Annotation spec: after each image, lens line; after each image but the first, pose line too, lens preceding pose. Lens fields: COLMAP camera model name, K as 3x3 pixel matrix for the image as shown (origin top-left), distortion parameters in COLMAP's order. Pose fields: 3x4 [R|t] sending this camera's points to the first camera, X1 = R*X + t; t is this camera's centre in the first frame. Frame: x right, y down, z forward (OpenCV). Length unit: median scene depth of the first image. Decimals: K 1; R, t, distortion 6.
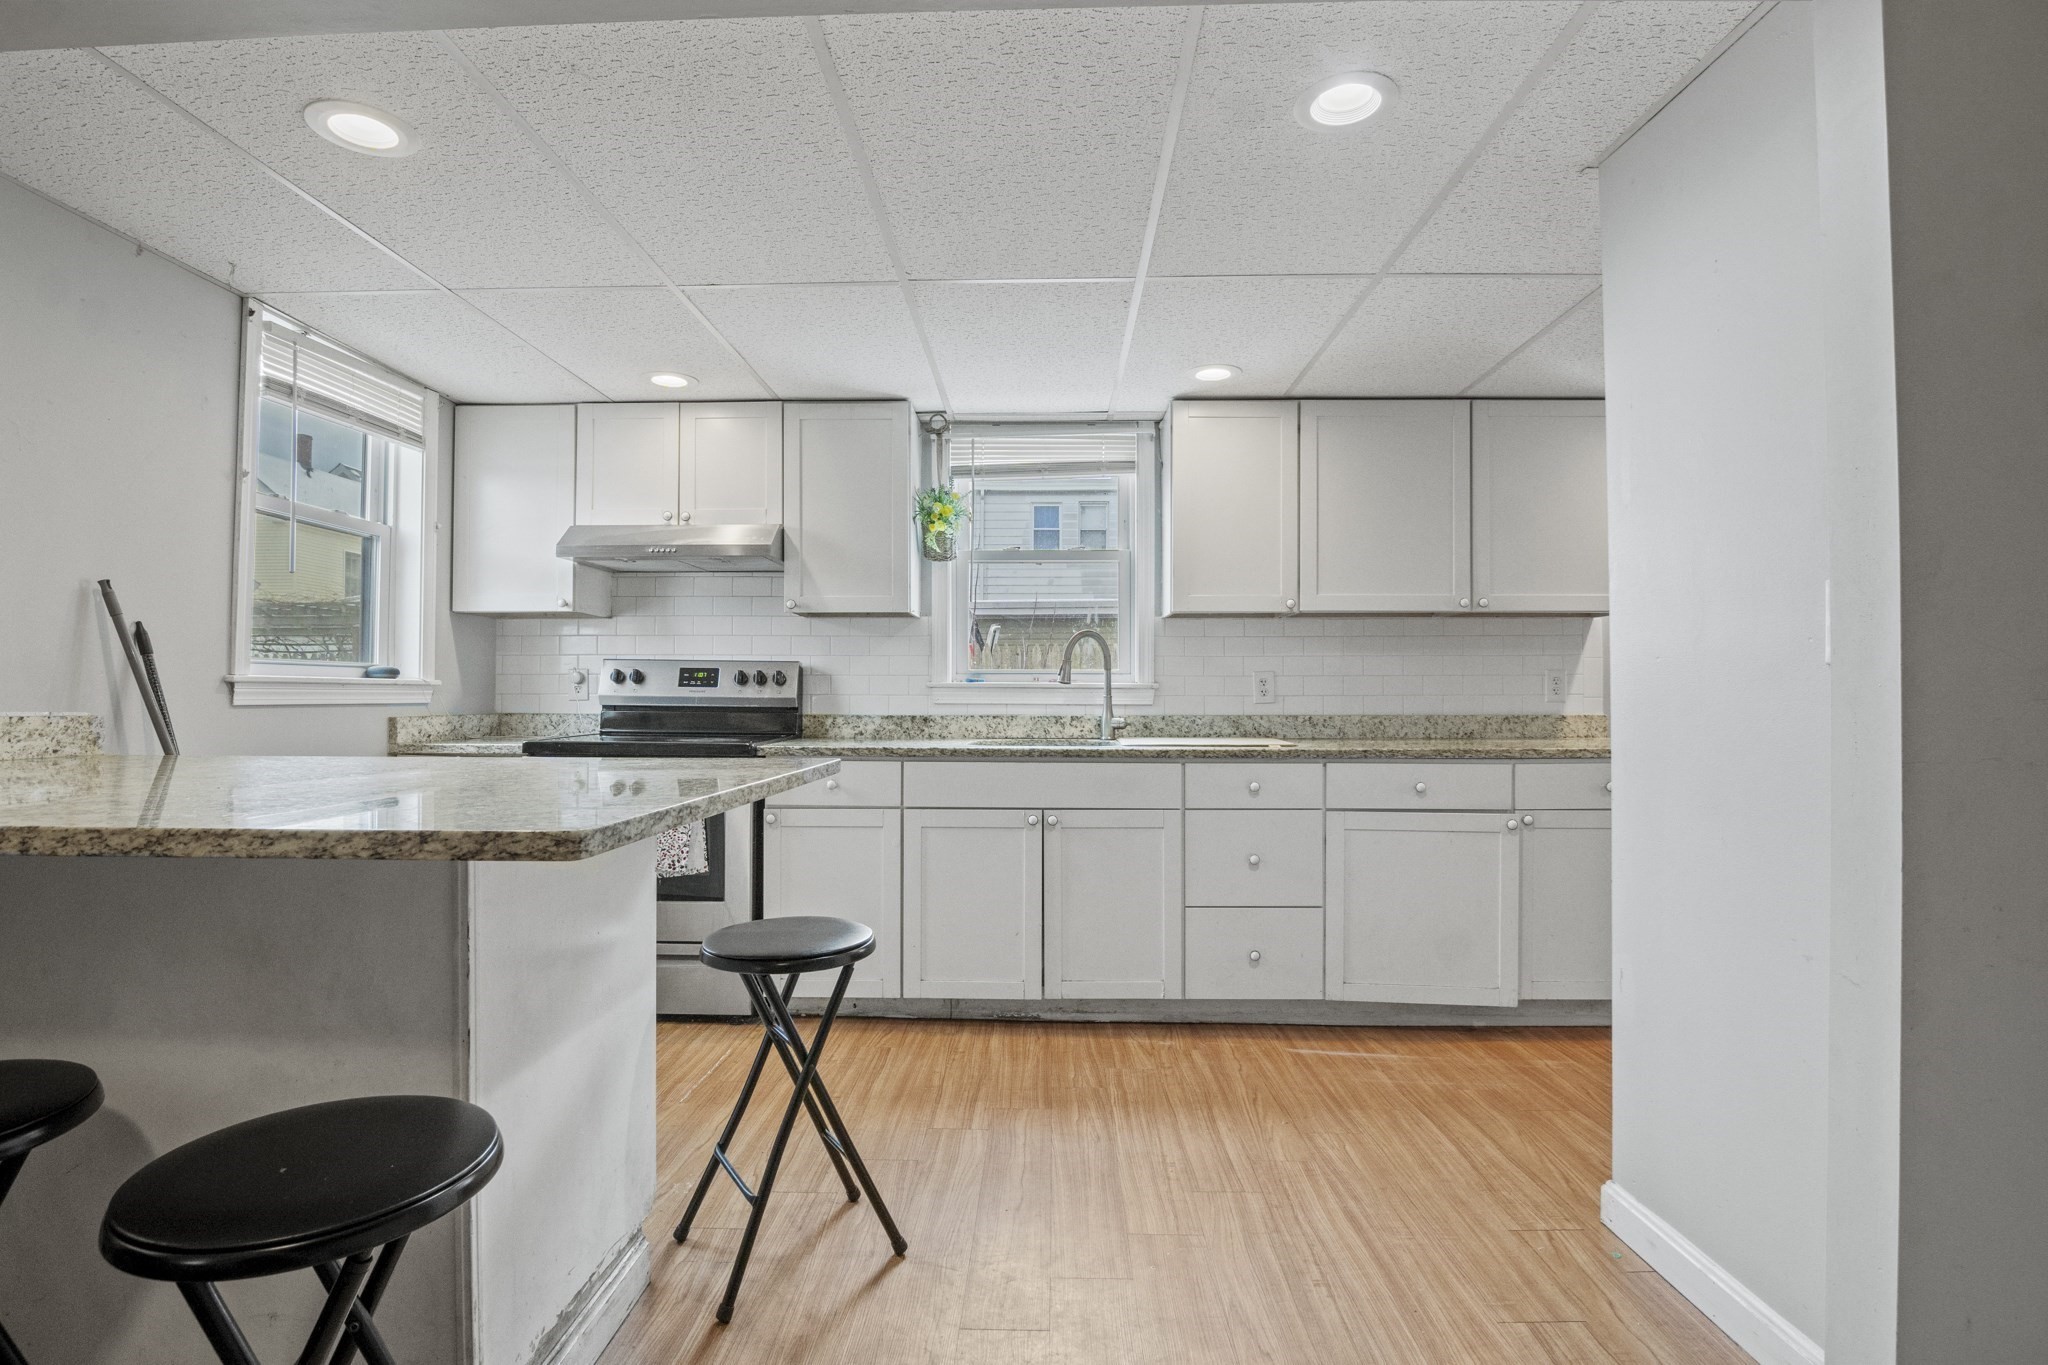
lens RADIAL K [[1004.3, 0, 1028.5], [0, 1004.3, 685.9], [0, 0, 1]] dist [-0.001877, -0.023915]
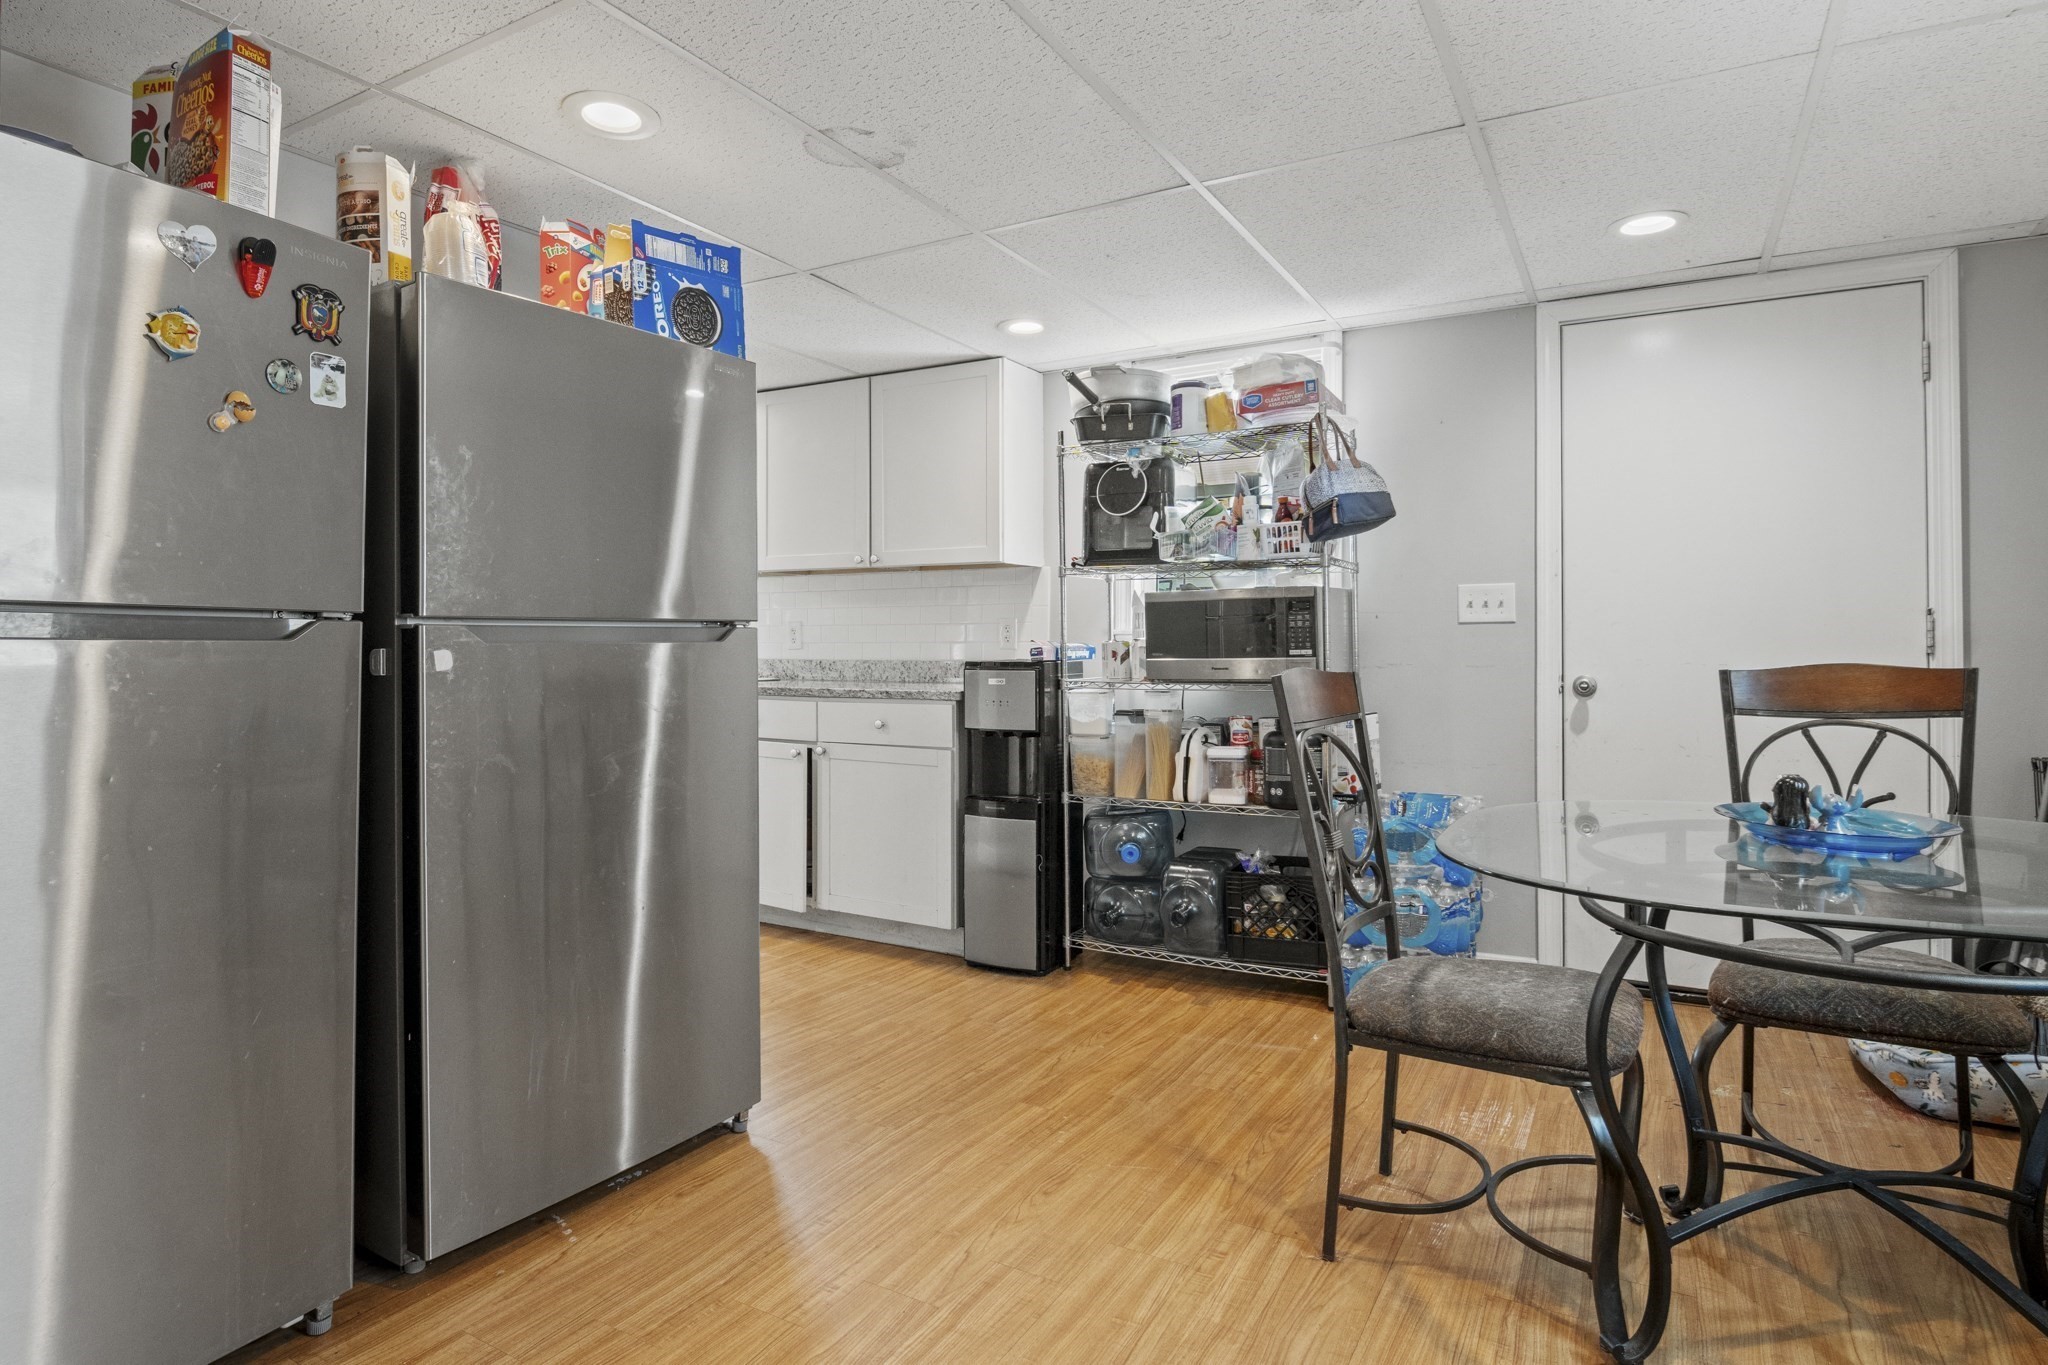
lens RADIAL K [[1095.1, 0, 1028.9], [0, 1095.1, 659.9], [0, 0, 1]] dist [-0.005183, -0.001918]
pose [[0.902002, 0.003790, -0.431715, 1.096839], [0.006597, 0.999724, 0.022558, 0.002431], [0.431681, -0.023196, 0.901728, -0.026360]]
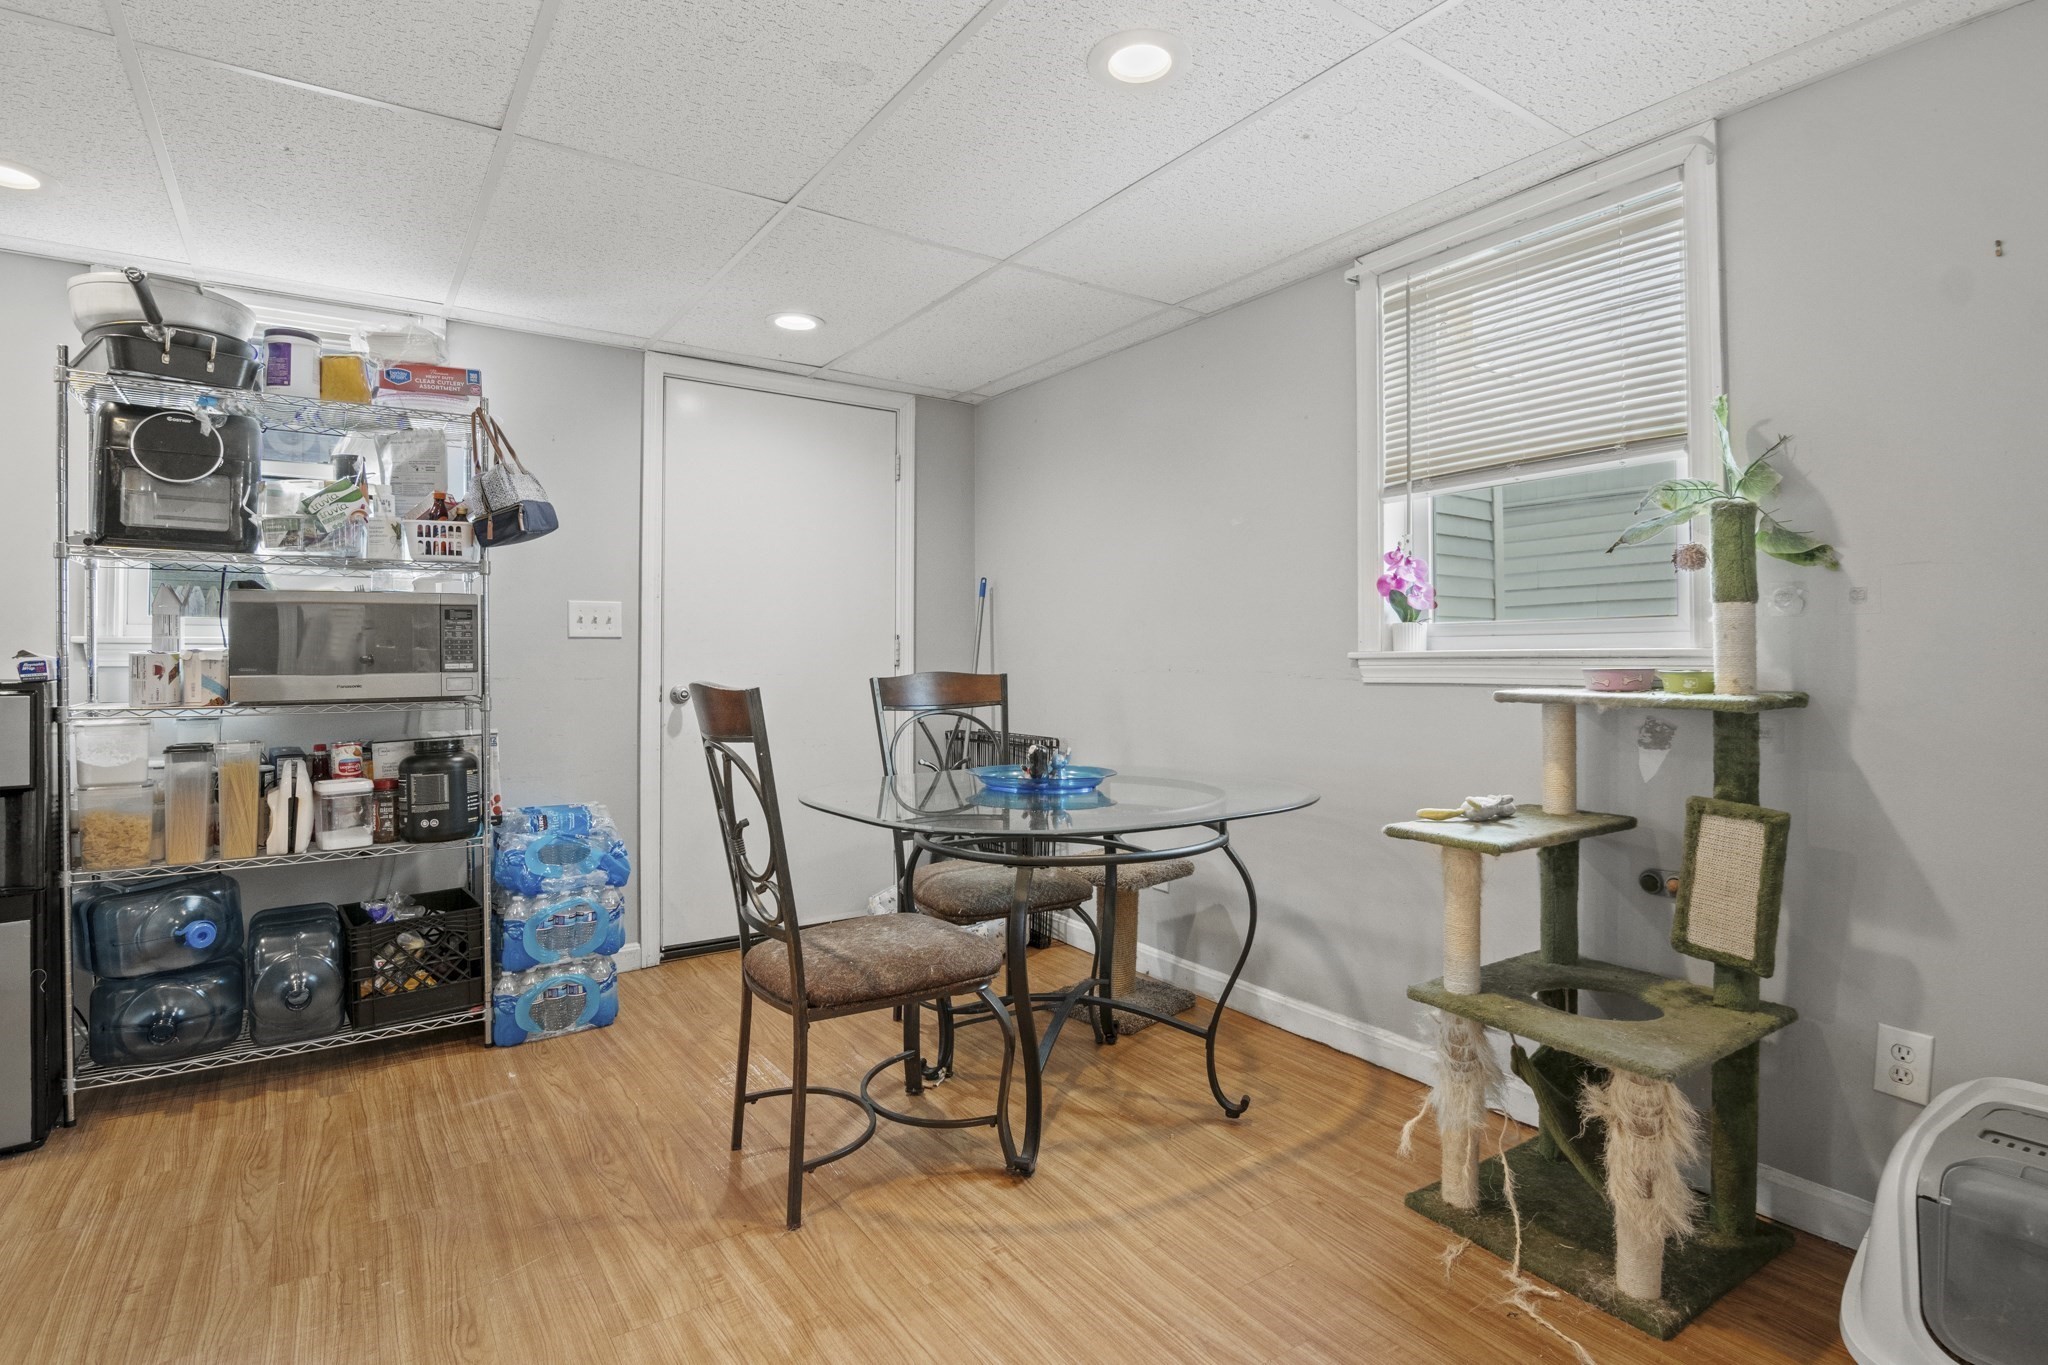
lens RADIAL K [[1013.3, 0, 1035.8], [0, 1013.3, 680.3], [0, 0, 1]] dist [-0.020375, 0.000020]
pose [[0.790008, -0.013142, 0.612955, 0.715784], [-0.005666, 0.999571, 0.028734, 0.004972], [-0.613070, -0.026173, 0.789595, 0.033829]]
